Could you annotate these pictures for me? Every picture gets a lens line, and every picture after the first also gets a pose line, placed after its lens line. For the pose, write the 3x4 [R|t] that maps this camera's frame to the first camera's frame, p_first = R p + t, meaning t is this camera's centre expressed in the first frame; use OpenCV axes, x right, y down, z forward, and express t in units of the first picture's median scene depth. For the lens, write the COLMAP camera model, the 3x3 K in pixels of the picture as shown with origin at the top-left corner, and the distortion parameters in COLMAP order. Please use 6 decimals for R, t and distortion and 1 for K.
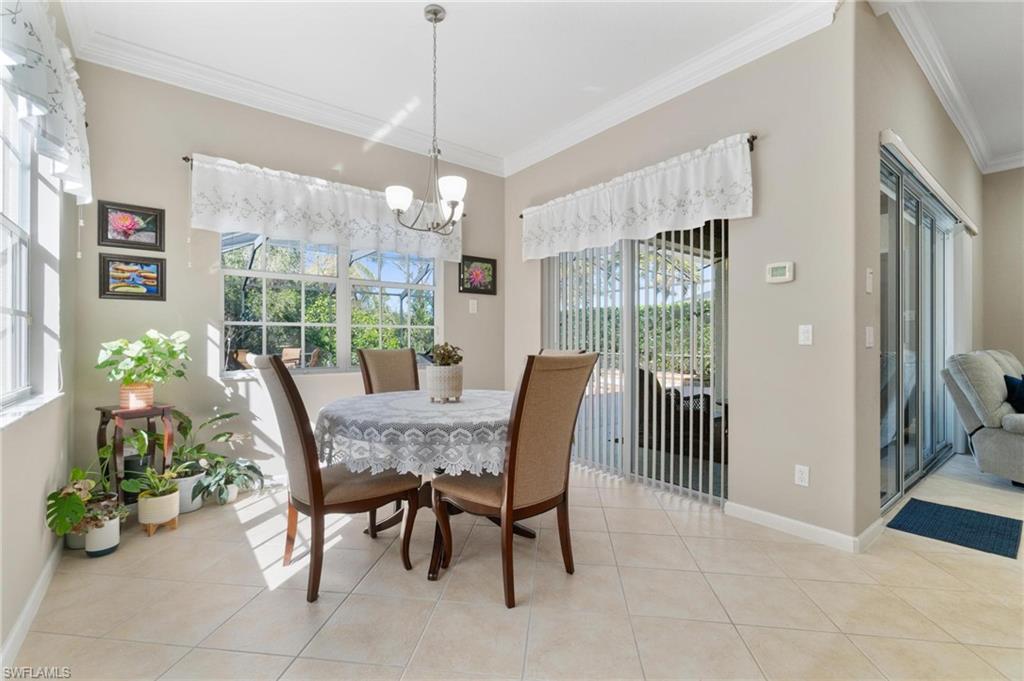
lens RADIAL K [[444.3, 0, 509.2], [0, 444.3, 337.6], [0, 0, 1]] dist [0.001059, -0.001351]
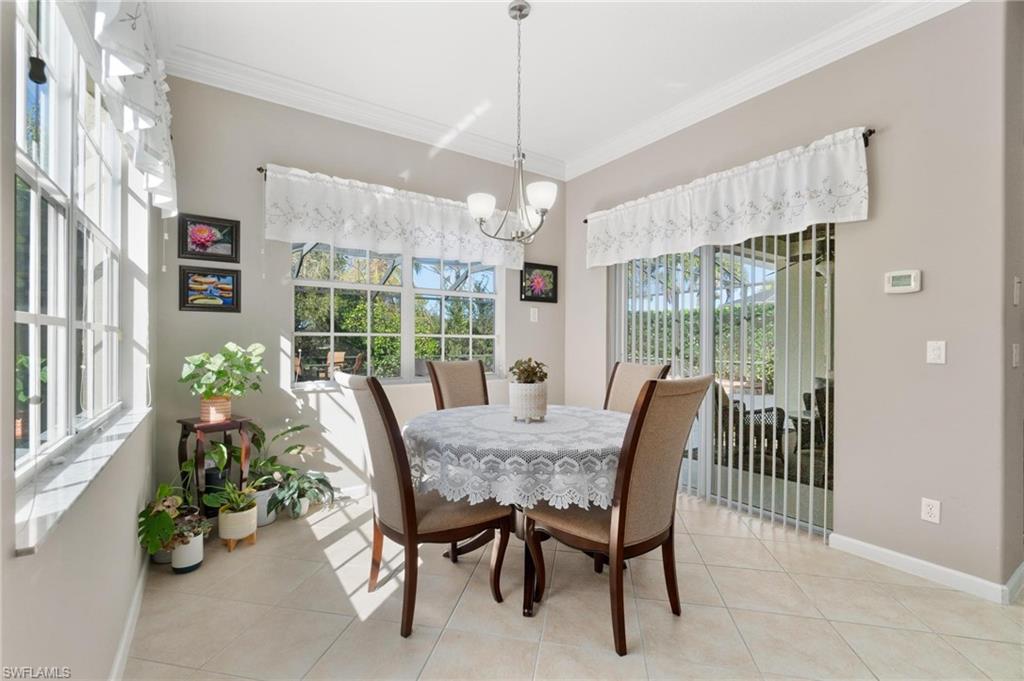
lens RADIAL K [[444.3, 0, 513.3], [0, 444.3, 342.0], [0, 0, 1]] dist [0.001059, -0.001351]
pose [[0.997701, 0.003656, -0.067664, -0.112195], [-0.003442, 0.999989, 0.003278, -0.025958], [0.067675, -0.003038, 0.997703, 0.053870]]
